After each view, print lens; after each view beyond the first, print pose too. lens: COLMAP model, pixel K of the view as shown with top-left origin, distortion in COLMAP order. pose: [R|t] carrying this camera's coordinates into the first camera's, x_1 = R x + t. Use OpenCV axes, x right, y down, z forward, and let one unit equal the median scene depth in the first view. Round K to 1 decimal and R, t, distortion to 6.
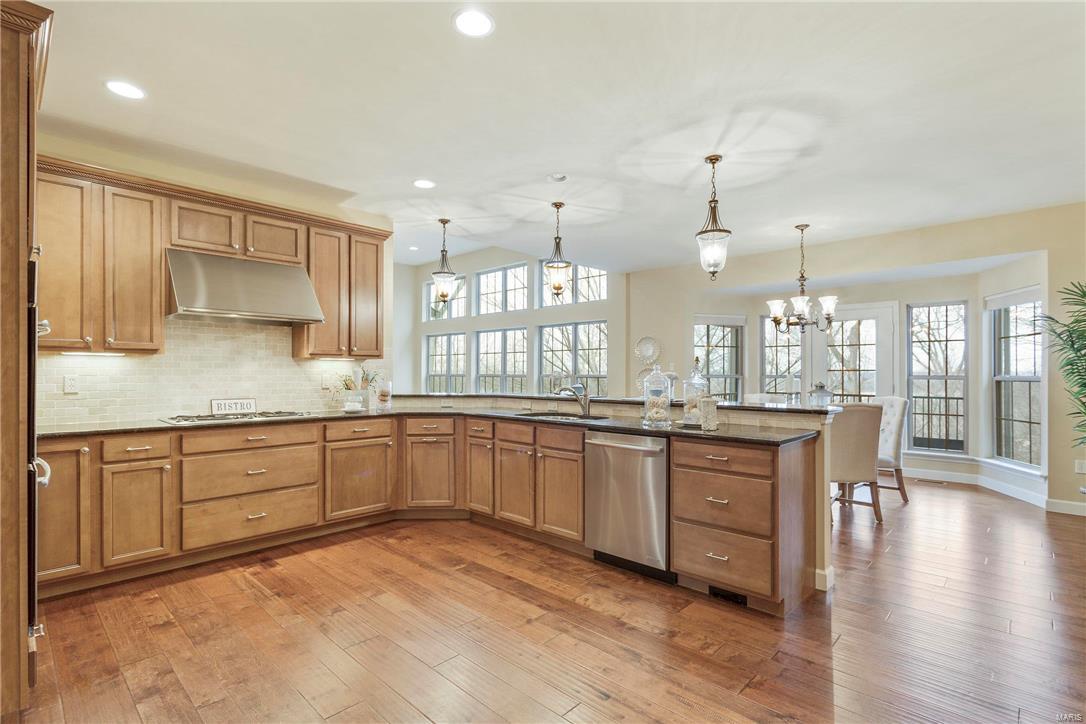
lens RADIAL K [[514.1, 0, 533.7], [0, 514.1, 370.2], [0, 0, 1]] dist [0.000364, 0.000239]
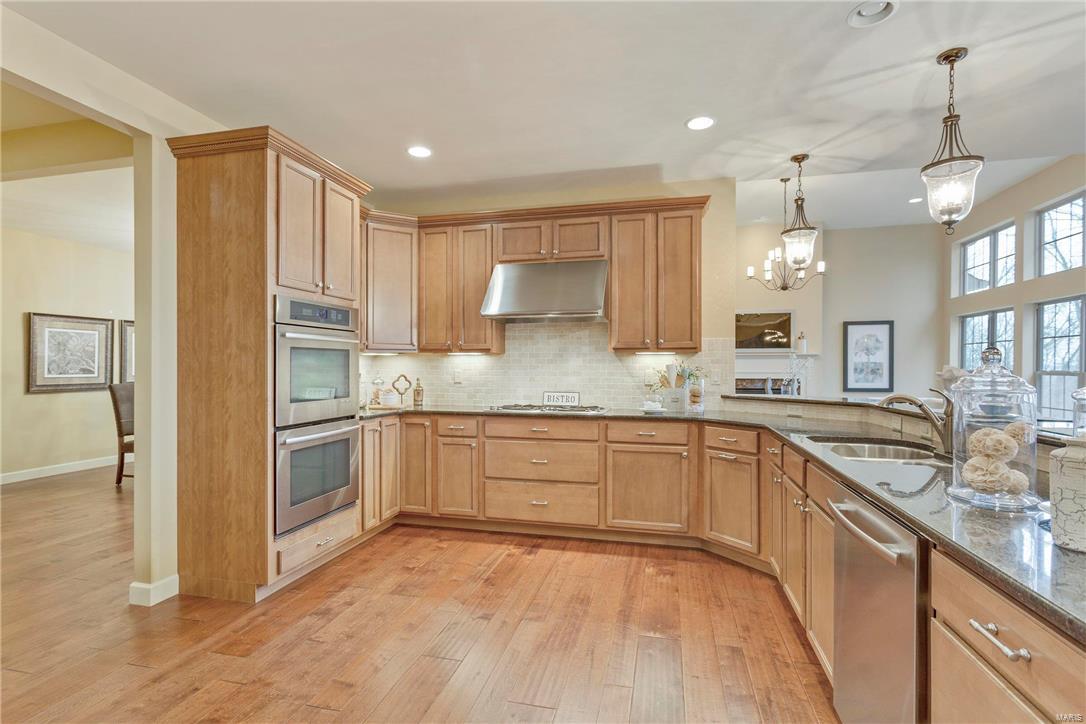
lens RADIAL K [[514.1, 0, 541.5], [0, 514.1, 367.2], [0, 0, 1]] dist [0.000364, 0.000239]
pose [[0.509685, -0.000398, -0.860361, 0.347322], [0.003283, 0.999994, 0.001482, 0.001437], [0.860355, -0.003580, 0.509683, 0.425787]]
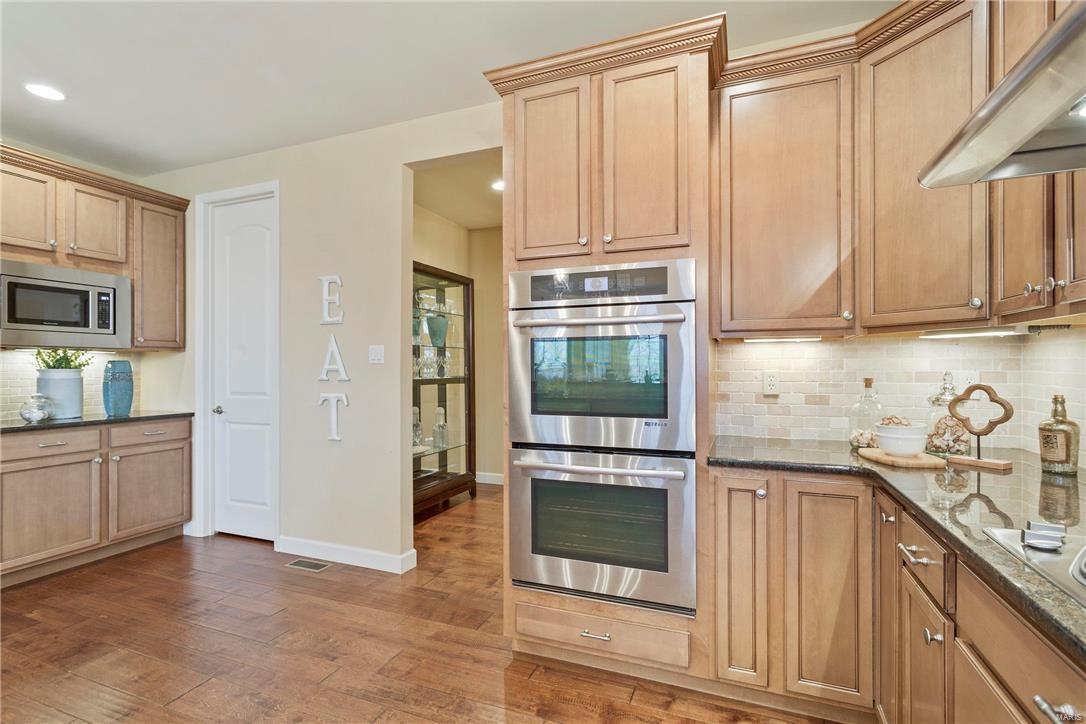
lens RADIAL K [[514.1, 0, 538.9], [0, 514.1, 362.2], [0, 0, 1]] dist [0.000364, 0.000239]
pose [[-0.923415, -0.001320, -0.383801, -0.274693], [0.001686, 0.999970, -0.007495, 0.002201], [0.383800, -0.007568, -0.923385, 1.012294]]
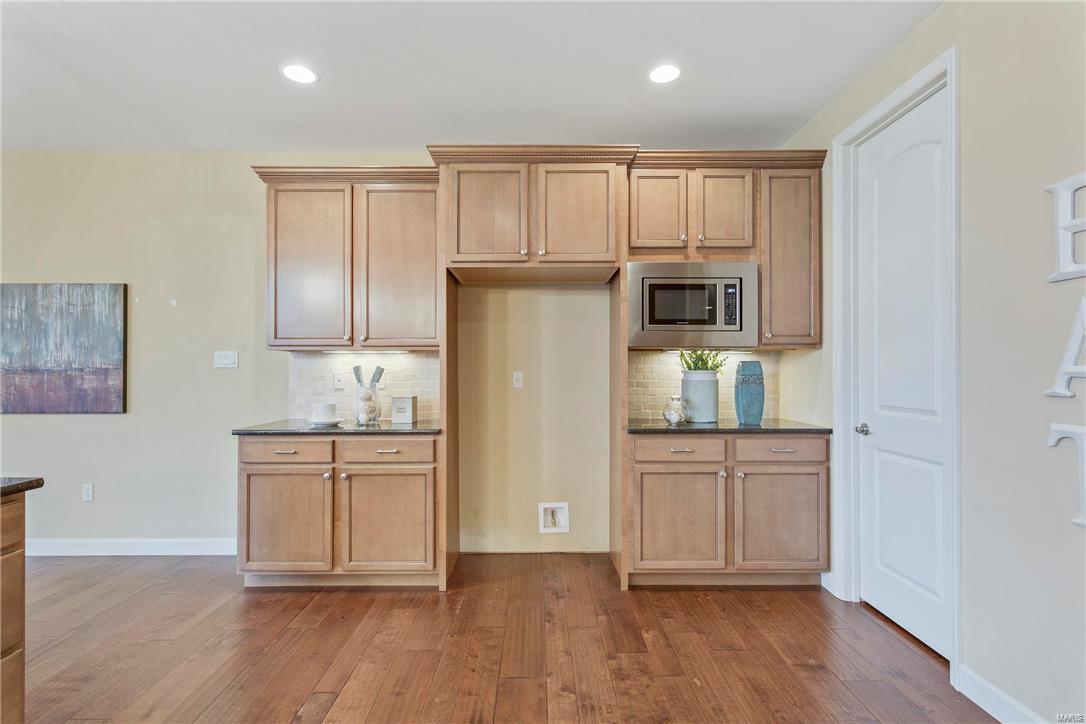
lens RADIAL K [[514.1, 0, 534.3], [0, 514.1, 366.0], [0, 0, 1]] dist [0.000364, 0.000239]
pose [[-0.698309, 0.003849, 0.715787, -0.273521], [0.000320, 0.999987, -0.005065, 0.002811], [-0.715797, -0.003308, -0.698301, 0.666291]]
